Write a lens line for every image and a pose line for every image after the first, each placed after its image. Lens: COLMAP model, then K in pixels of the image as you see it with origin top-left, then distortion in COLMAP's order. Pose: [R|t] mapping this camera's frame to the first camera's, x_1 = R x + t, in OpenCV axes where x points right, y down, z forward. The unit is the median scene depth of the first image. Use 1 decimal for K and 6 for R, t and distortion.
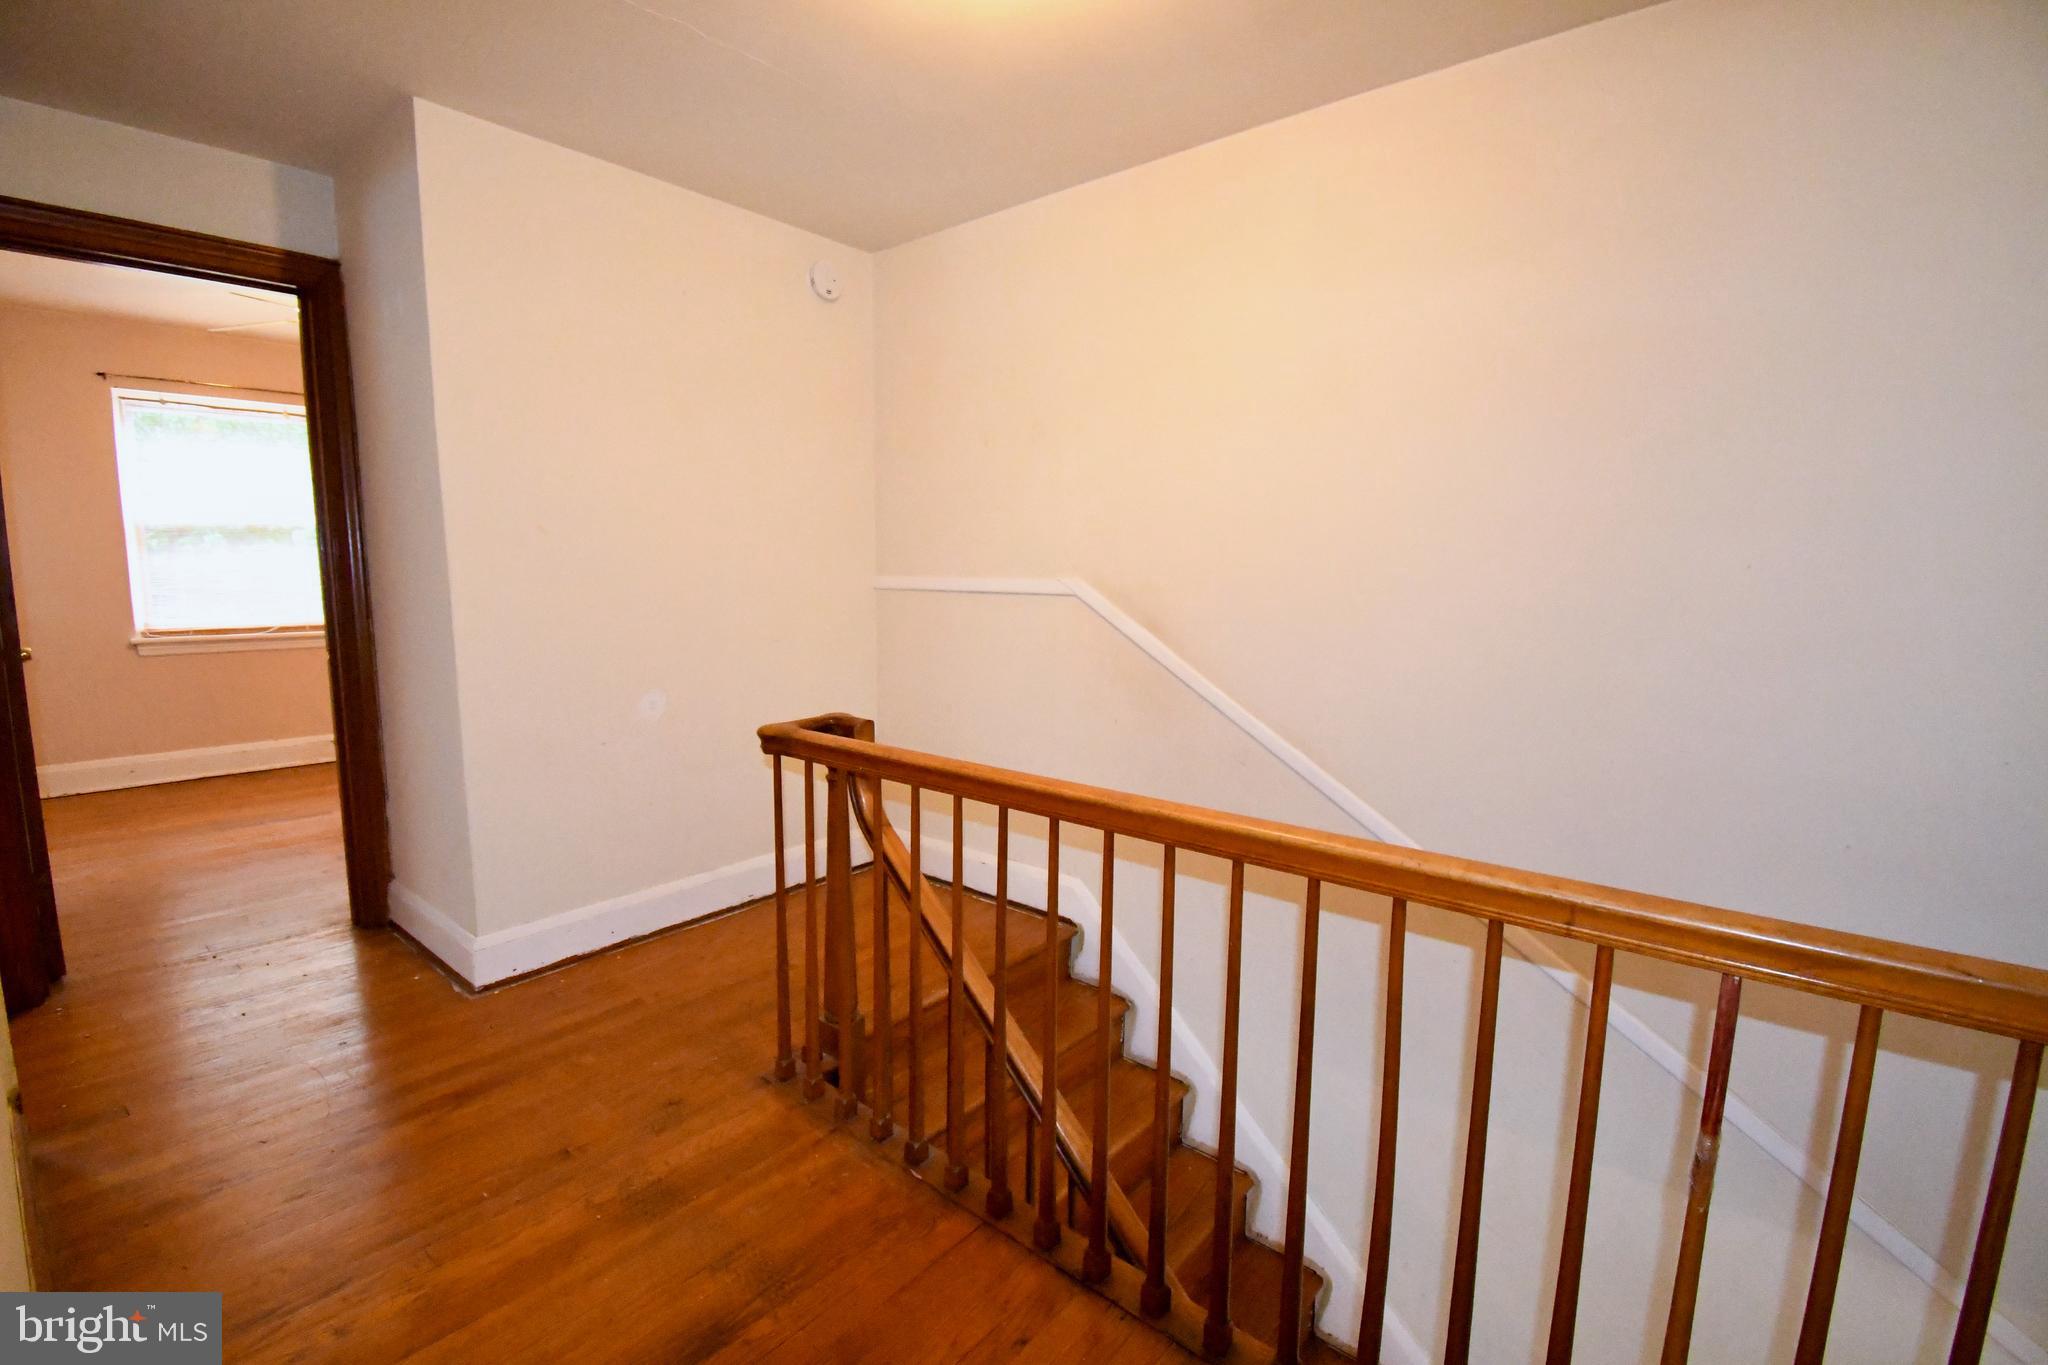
lens RADIAL K [[903.1, 0, 1025.7], [0, 903.1, 683.7], [0, 0, 1]] dist [0.029228, -0.032706]
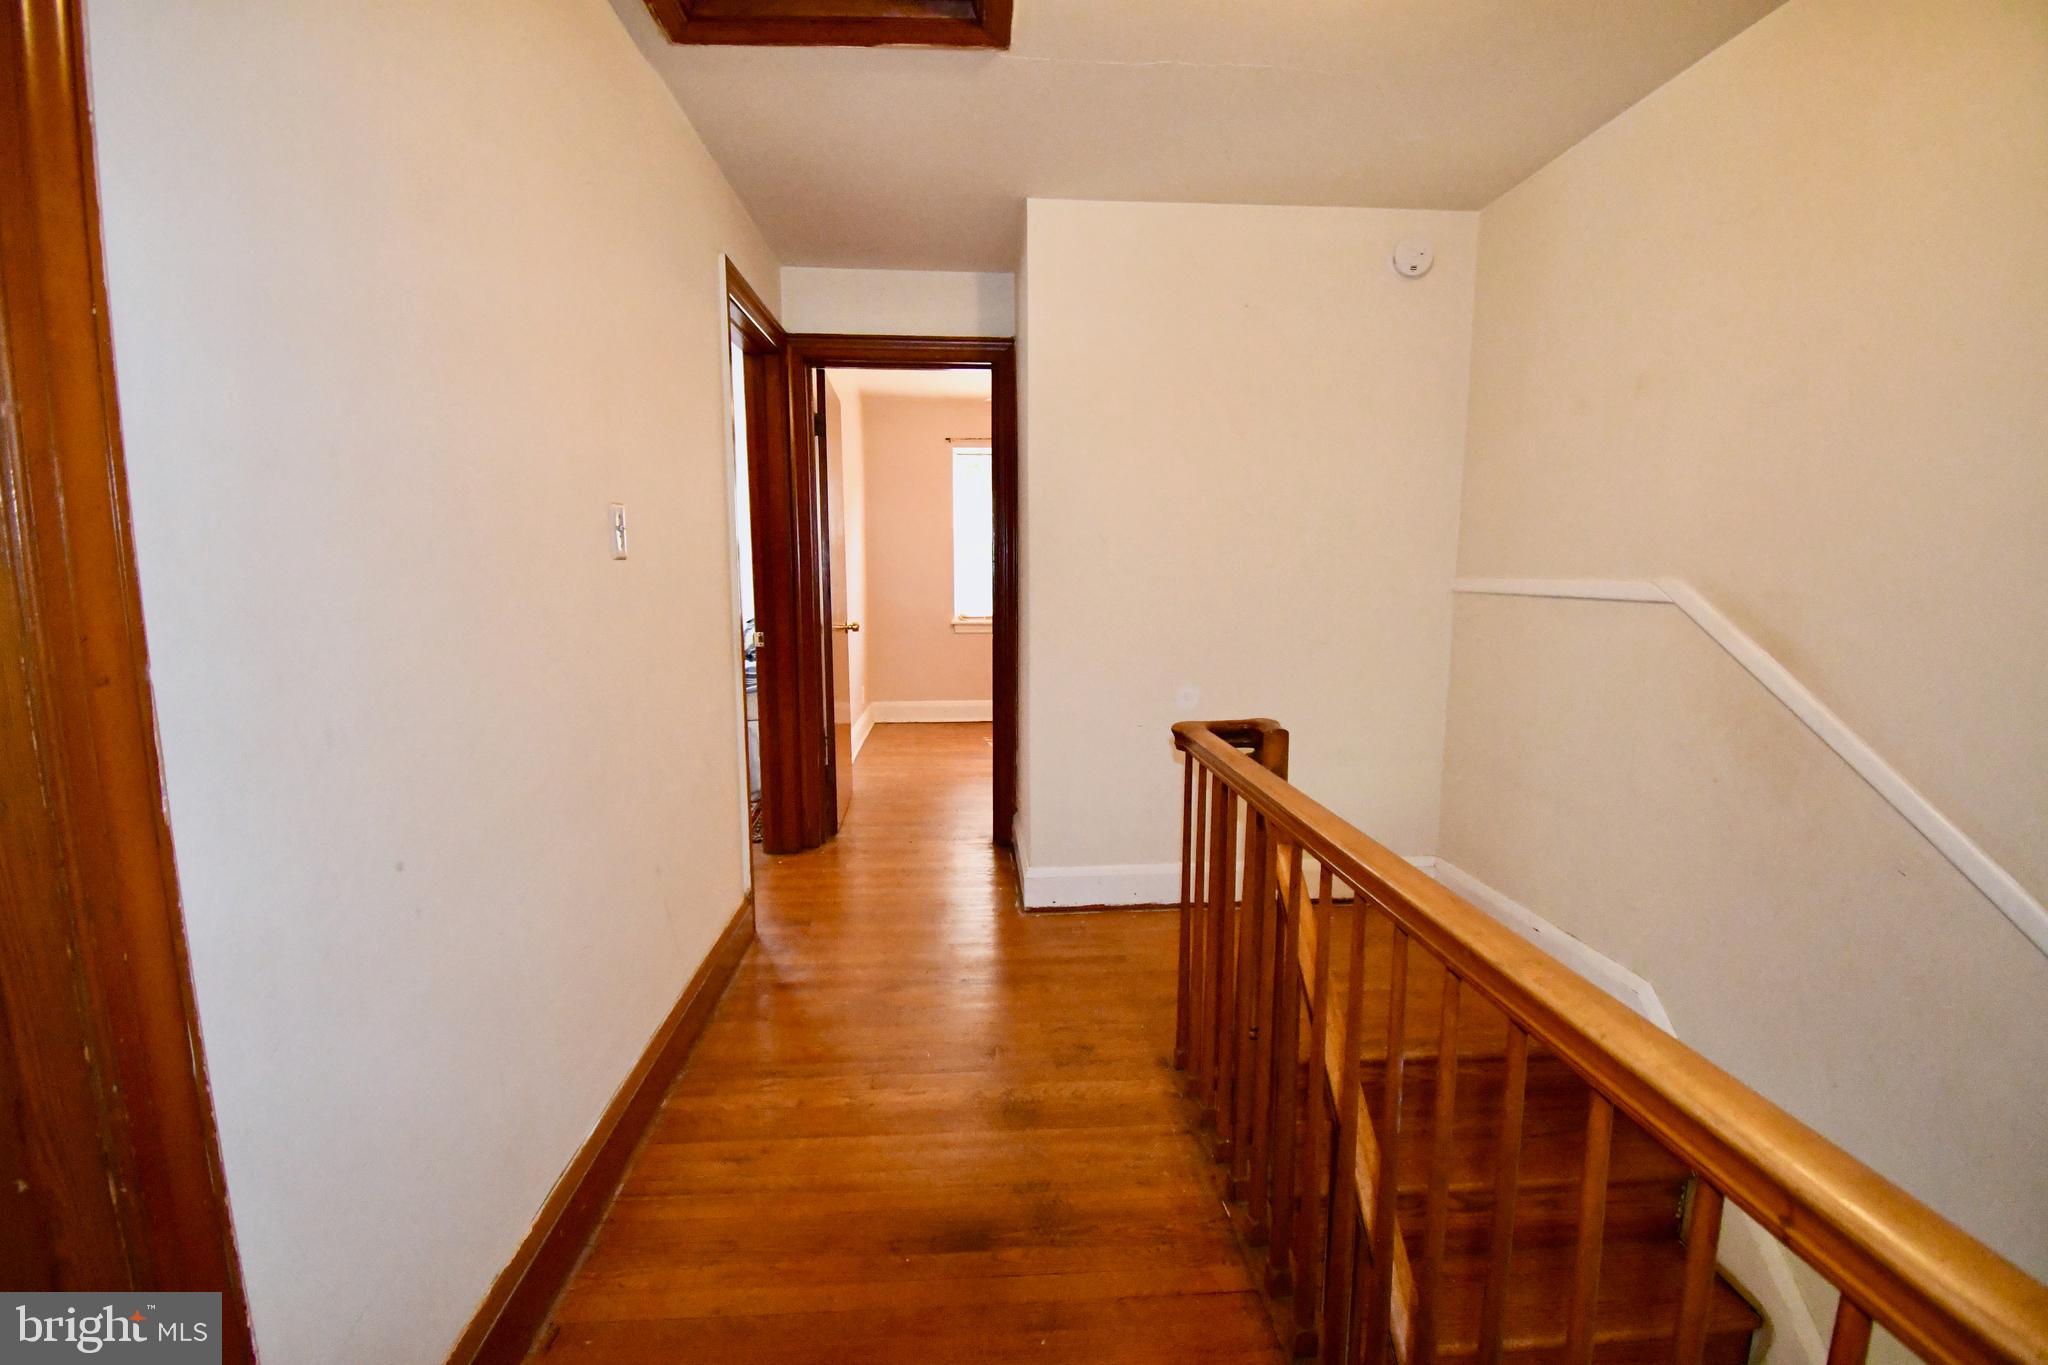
lens RADIAL K [[903.3, 0, 1025.6], [0, 903.3, 687.2], [0, 0, 1]] dist [-0.010332, -0.000202]
pose [[0.696490, 0.084982, -0.712516, 0.232490], [-0.083743, 0.995804, 0.036910, -0.011265], [0.712663, 0.033961, 0.700684, 0.114733]]
